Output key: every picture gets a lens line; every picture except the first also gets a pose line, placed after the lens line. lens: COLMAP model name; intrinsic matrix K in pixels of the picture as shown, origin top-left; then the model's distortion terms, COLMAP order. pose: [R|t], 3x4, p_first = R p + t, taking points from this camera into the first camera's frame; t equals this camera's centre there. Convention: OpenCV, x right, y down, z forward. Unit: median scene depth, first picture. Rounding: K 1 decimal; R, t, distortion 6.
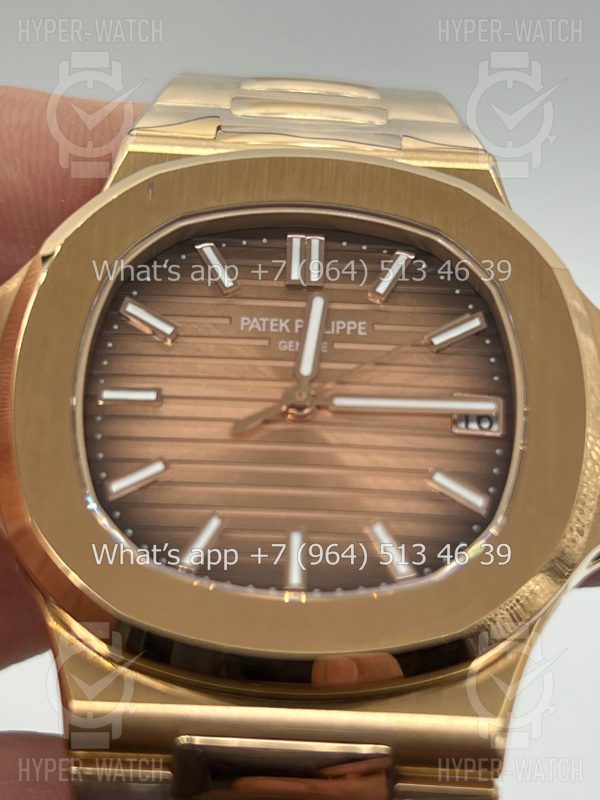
lens RADIAL K [[1961.2, 0, 307.9], [0, 1961.2, 404.1], [0, 0, 1]] dist [0.303288, 0.000000]
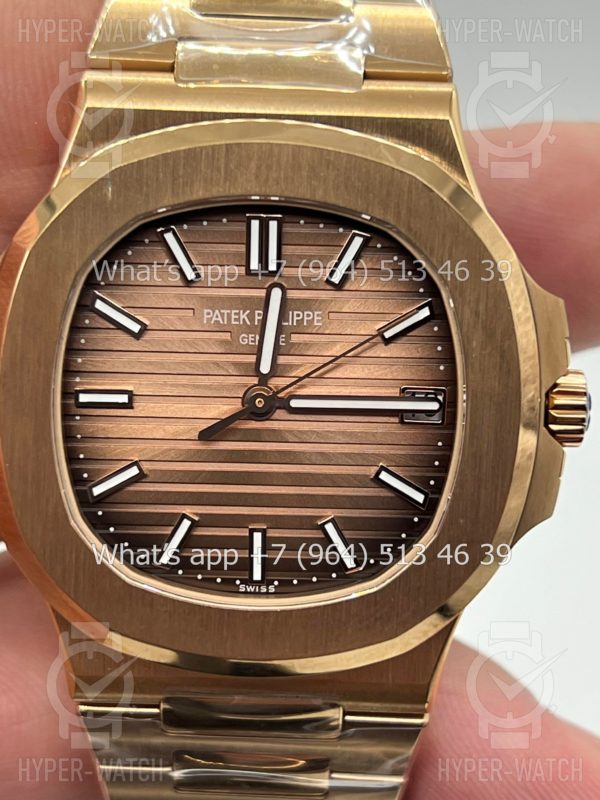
lens RADIAL K [[1961.2, 0, 297.6], [0, 1961.2, 392.8], [0, 0, 1]] dist [0.303288, 0.000000]
pose [[0.998580, 0.003962, -0.053123, 0.073356], [0.025933, 0.834934, 0.549739, -0.590530], [0.046532, -0.550336, 0.833645, 0.090953]]
